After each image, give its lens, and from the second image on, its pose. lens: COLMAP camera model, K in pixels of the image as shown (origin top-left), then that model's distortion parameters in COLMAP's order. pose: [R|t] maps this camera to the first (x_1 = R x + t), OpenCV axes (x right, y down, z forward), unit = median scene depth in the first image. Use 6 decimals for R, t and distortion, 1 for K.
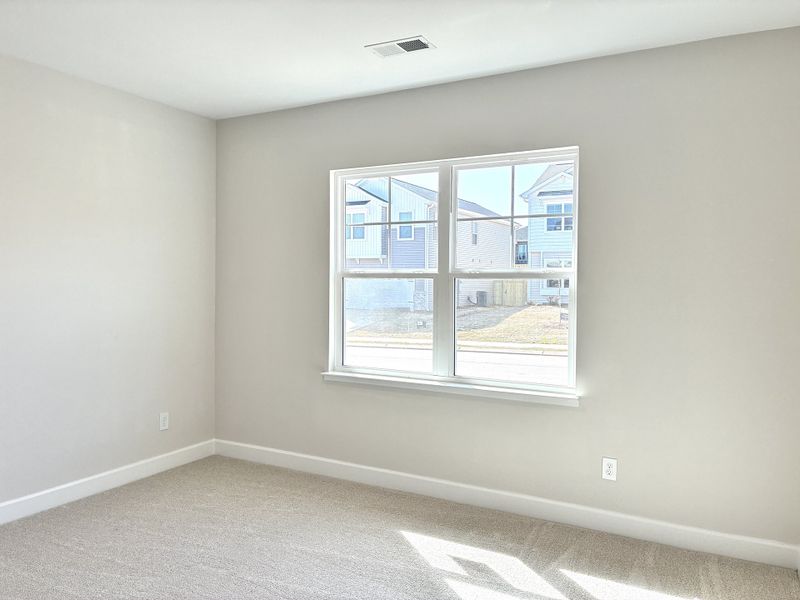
lens RADIAL K [[617.8, 0, 393.3], [0, 617.8, 298.7], [0, 0, 1]] dist [0.041427, -0.000491]
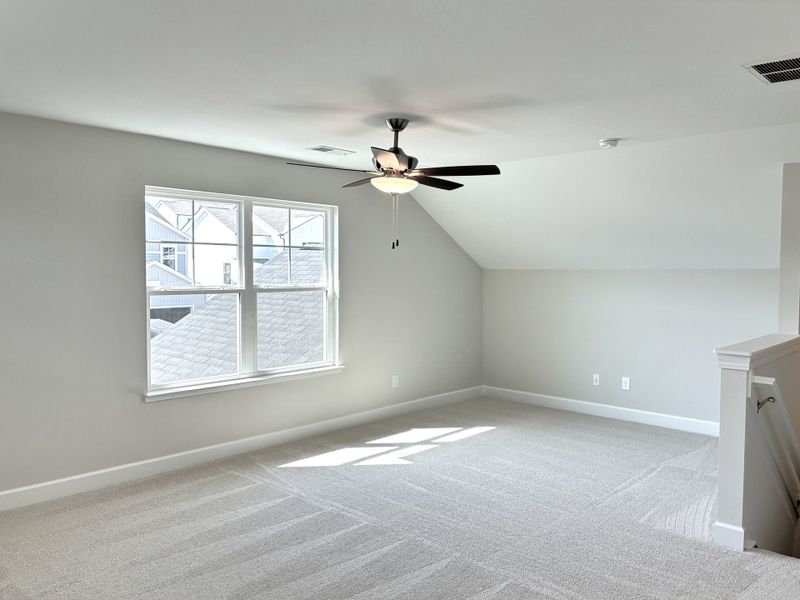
lens RADIAL K [[617.8, 0, 393.3], [0, 617.8, 298.7], [0, 0, 1]] dist [0.041427, -0.000491]
pose [[0.264041, -0.026014, 0.964161, -0.999028], [0.065115, 0.997836, 0.009091, -0.013296], [-0.962311, 0.060381, 0.265163, 0.395781]]
